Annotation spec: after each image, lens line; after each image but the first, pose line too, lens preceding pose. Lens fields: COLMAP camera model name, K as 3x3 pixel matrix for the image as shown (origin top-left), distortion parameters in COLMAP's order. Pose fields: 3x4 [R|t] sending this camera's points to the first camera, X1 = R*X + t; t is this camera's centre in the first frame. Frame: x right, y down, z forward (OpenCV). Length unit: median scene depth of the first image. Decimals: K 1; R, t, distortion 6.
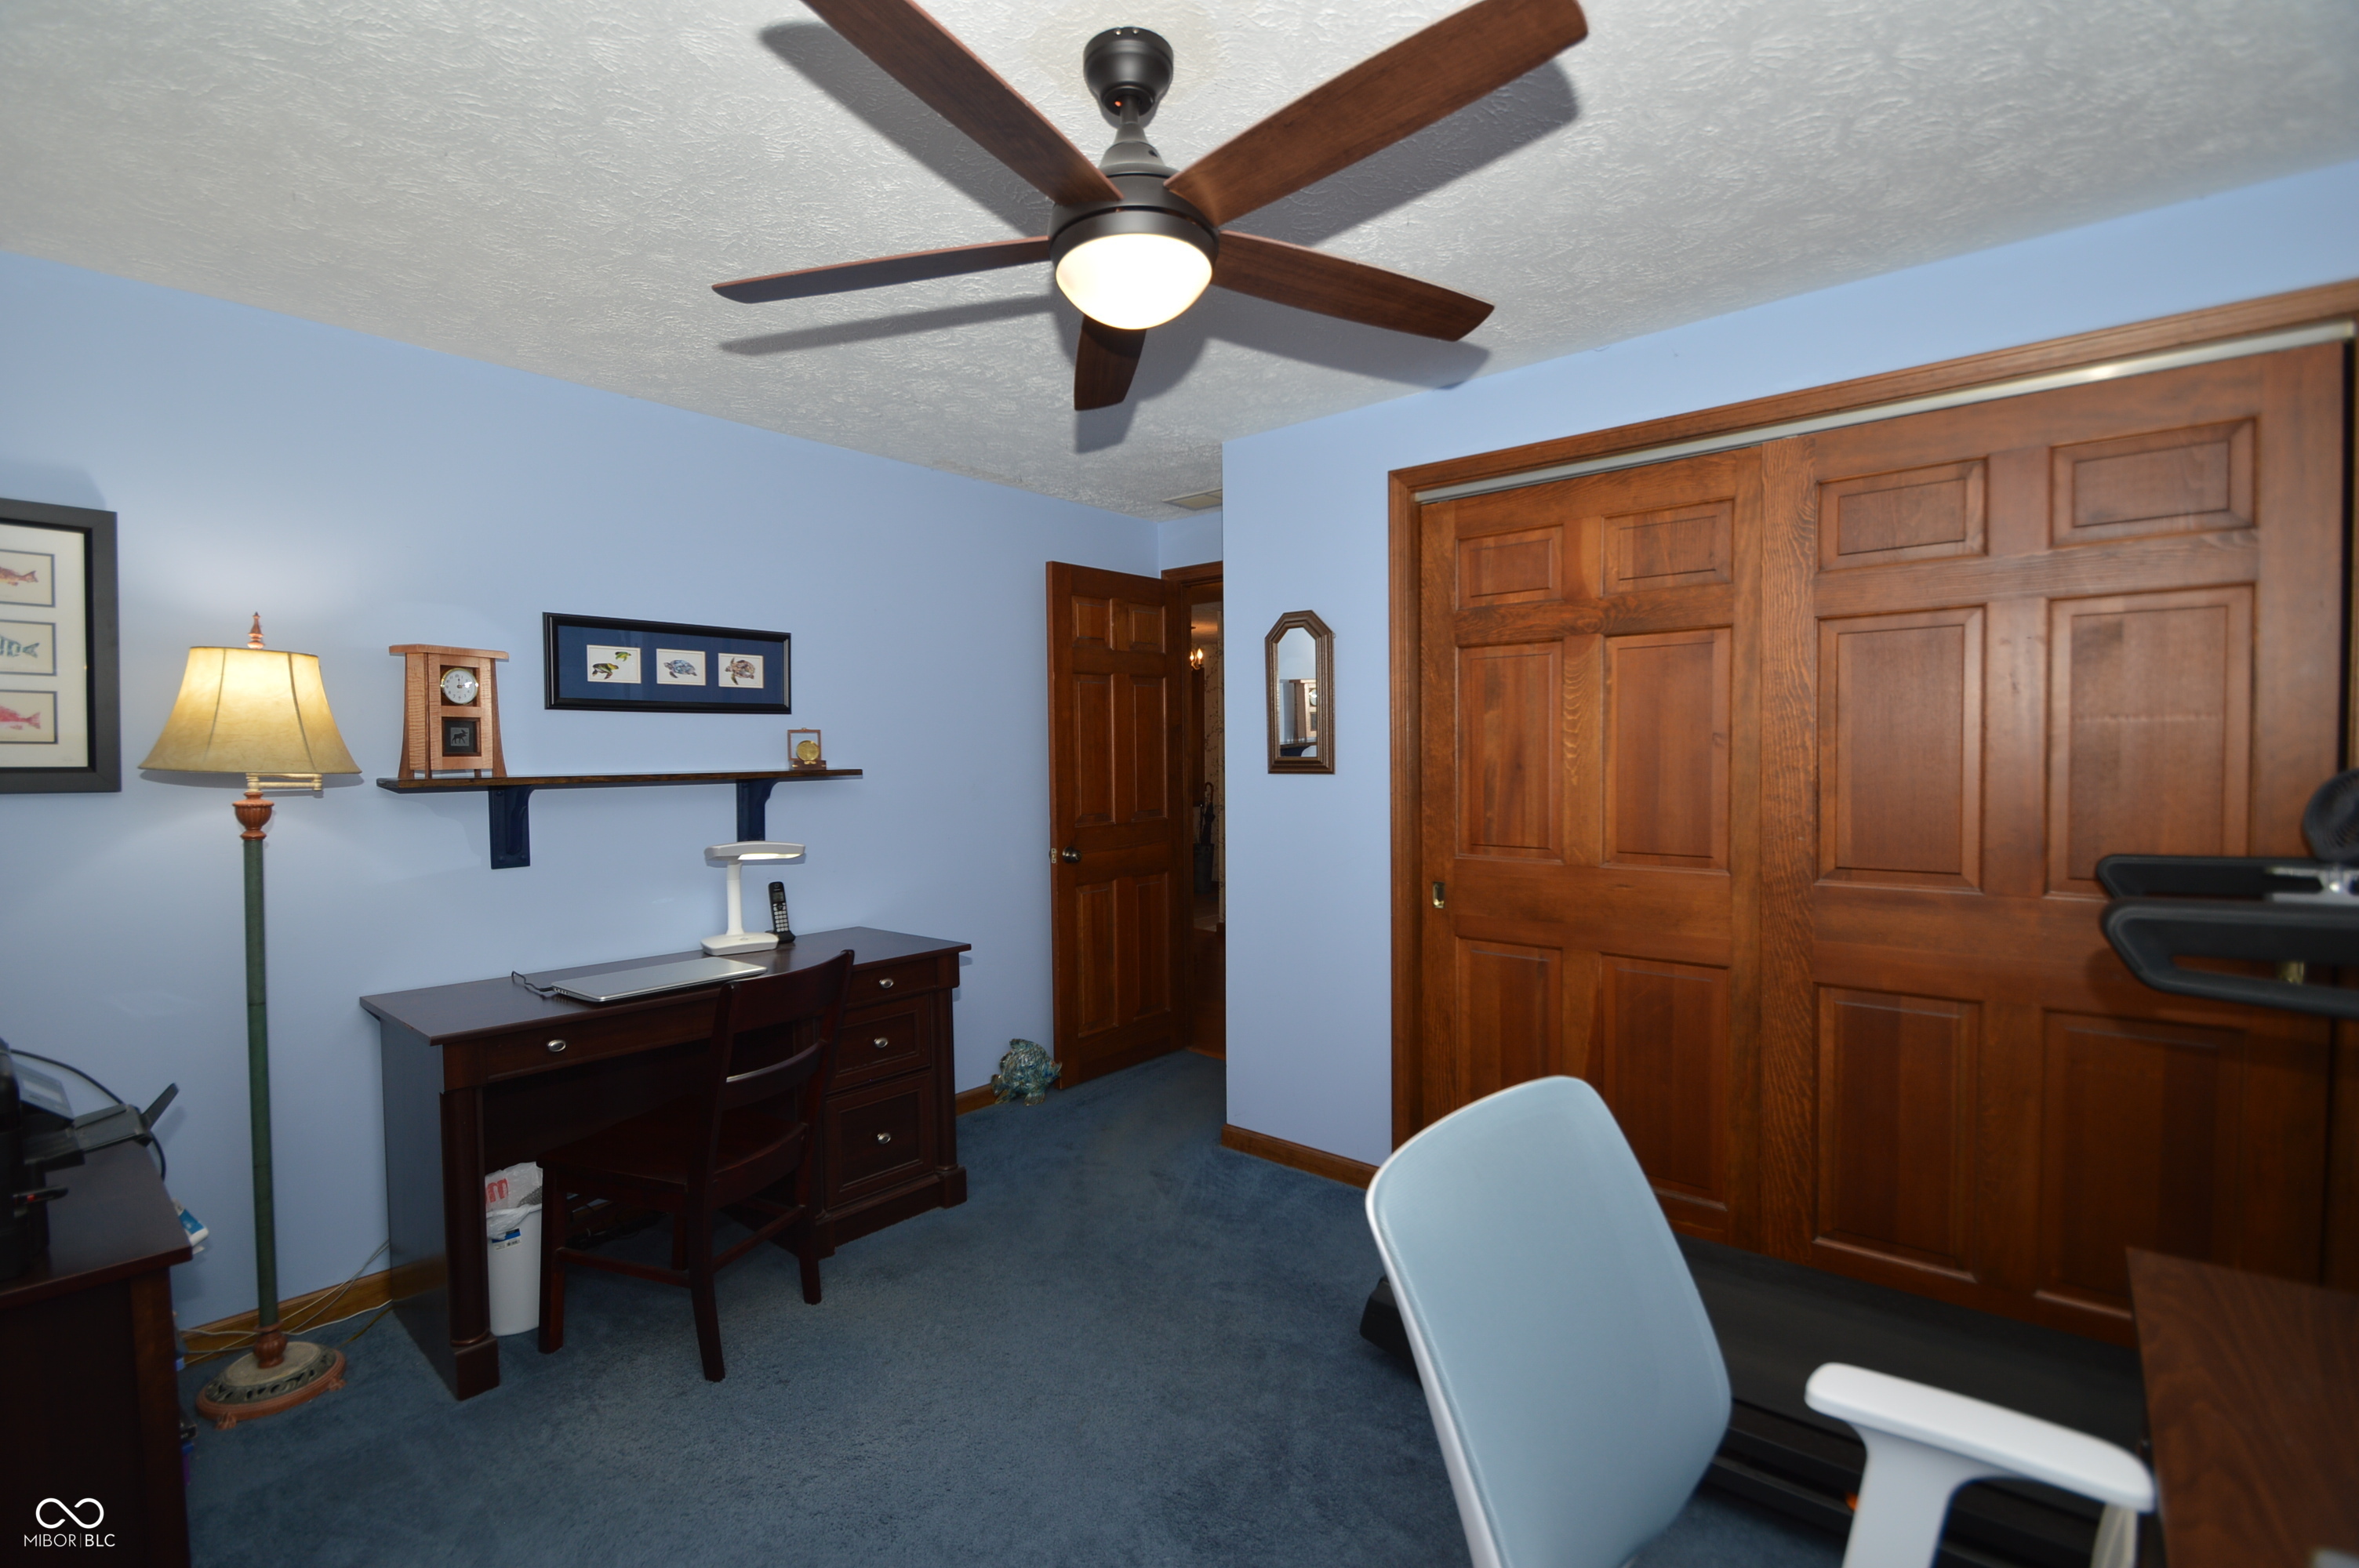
lens RADIAL K [[1064.9, 0, 1176.3], [0, 1064.9, 792.8], [0, 0, 1]] dist [-0.000139, -0.000463]
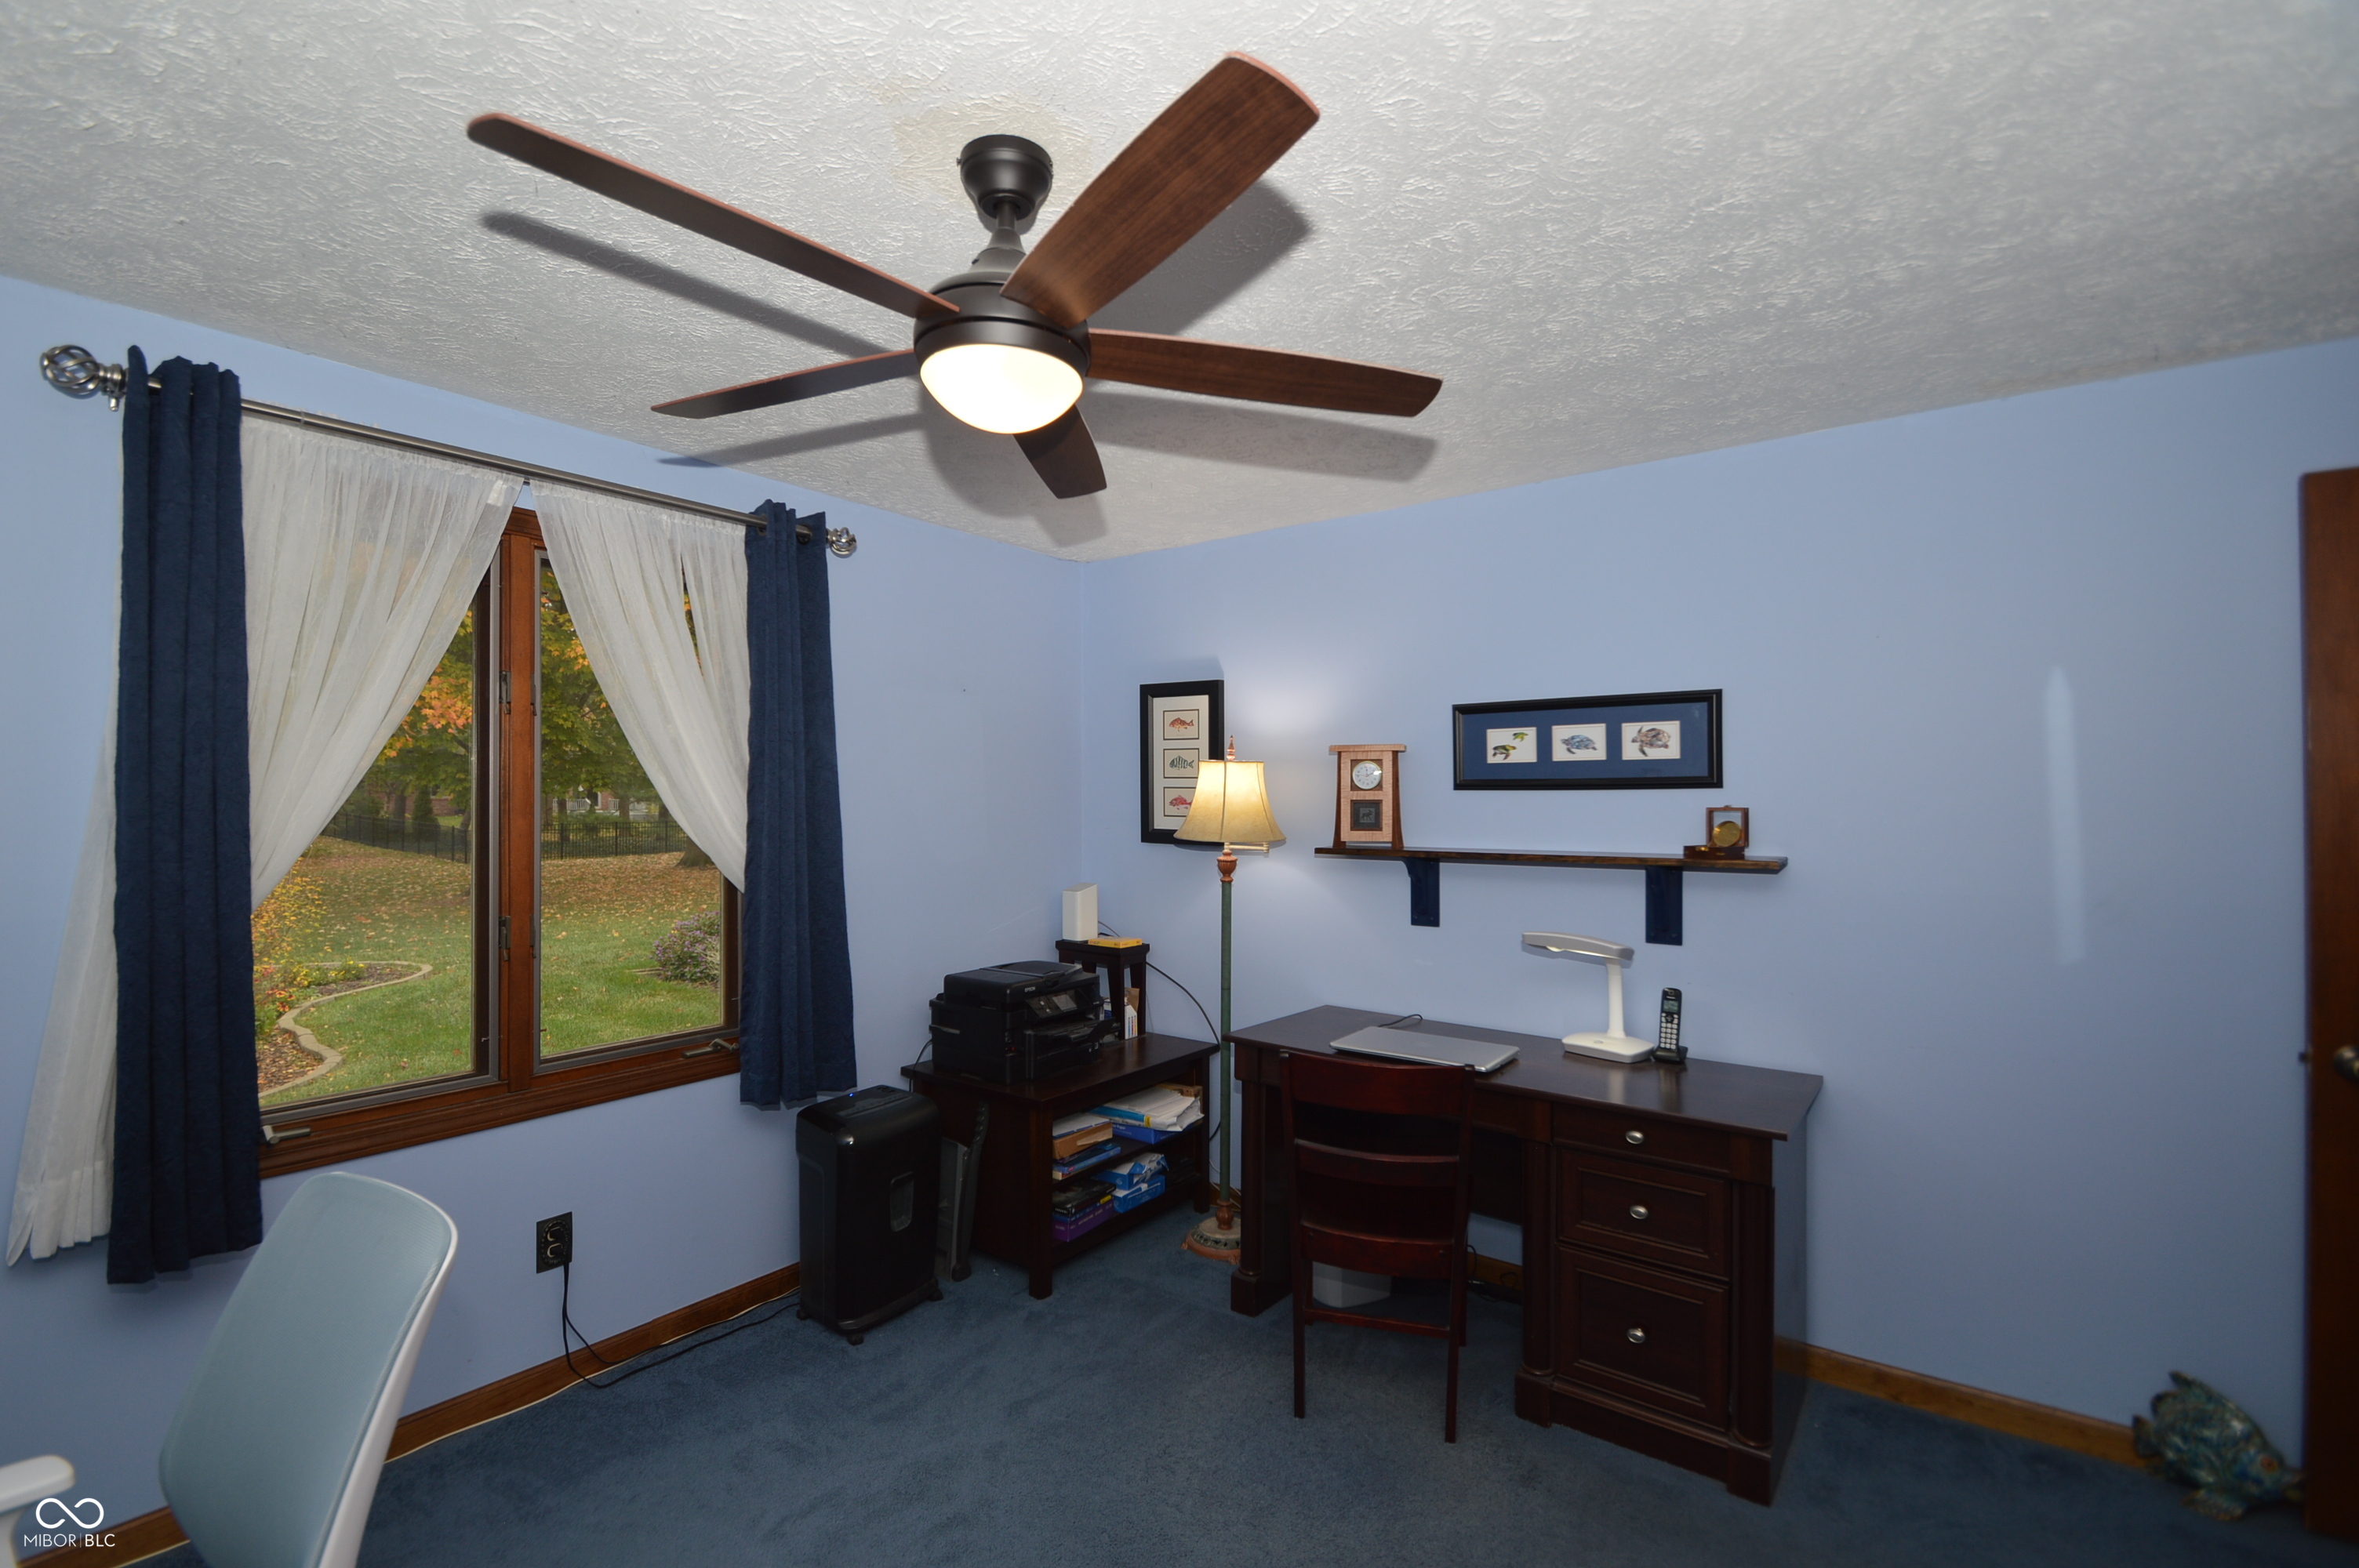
lens RADIAL K [[1091.5, 0, 1146.3], [0, 1091.5, 792.2], [0, 0, 1]] dist [0.002146, -0.013161]
pose [[0.028335, 0.005544, -0.999583, 0.527576], [-0.038818, 0.999236, 0.004442, -0.066134], [0.998844, 0.038676, 0.028528, 0.619347]]
